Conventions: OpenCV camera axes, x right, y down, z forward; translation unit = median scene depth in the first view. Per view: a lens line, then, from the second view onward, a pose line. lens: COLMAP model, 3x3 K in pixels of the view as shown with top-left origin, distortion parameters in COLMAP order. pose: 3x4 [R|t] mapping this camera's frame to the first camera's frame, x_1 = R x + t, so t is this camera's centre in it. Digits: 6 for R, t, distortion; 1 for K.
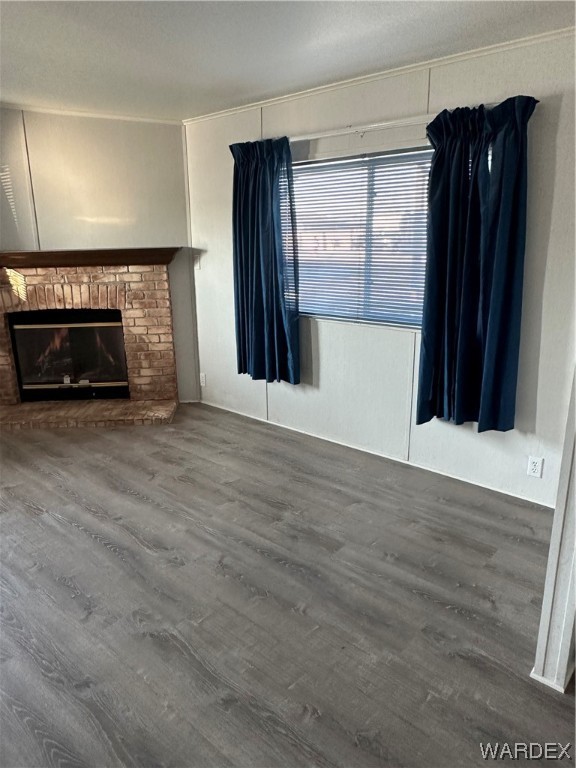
lens RADIAL K [[534.7, 0, 277.5], [0, 534.7, 382.5], [0, 0, 1]] dist [-0.004040, 0.003466]
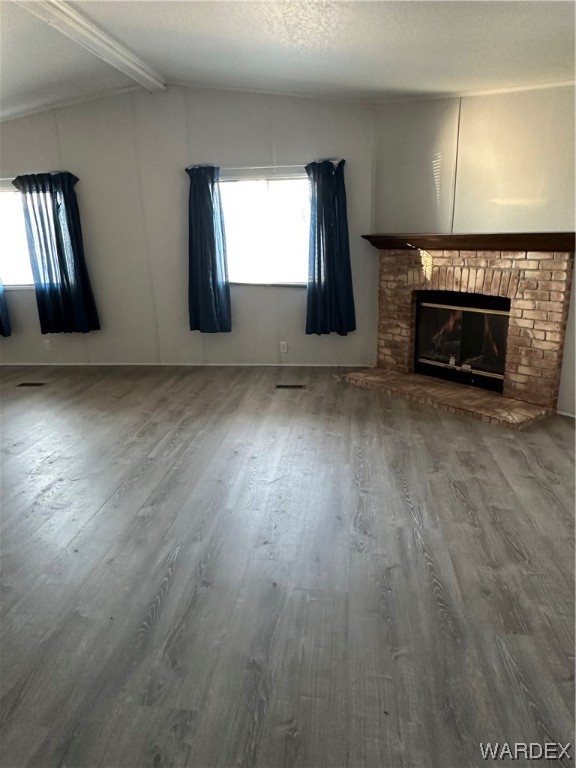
lens RADIAL K [[534.7, 0, 277.5], [0, 534.7, 382.5], [0, 0, 1]] dist [-0.004040, 0.003466]
pose [[0.573111, 0.231153, -0.786201, 0.242682], [-0.201141, 0.969724, 0.138486, -0.042144], [0.794409, 0.078769, 0.602254, 0.128903]]
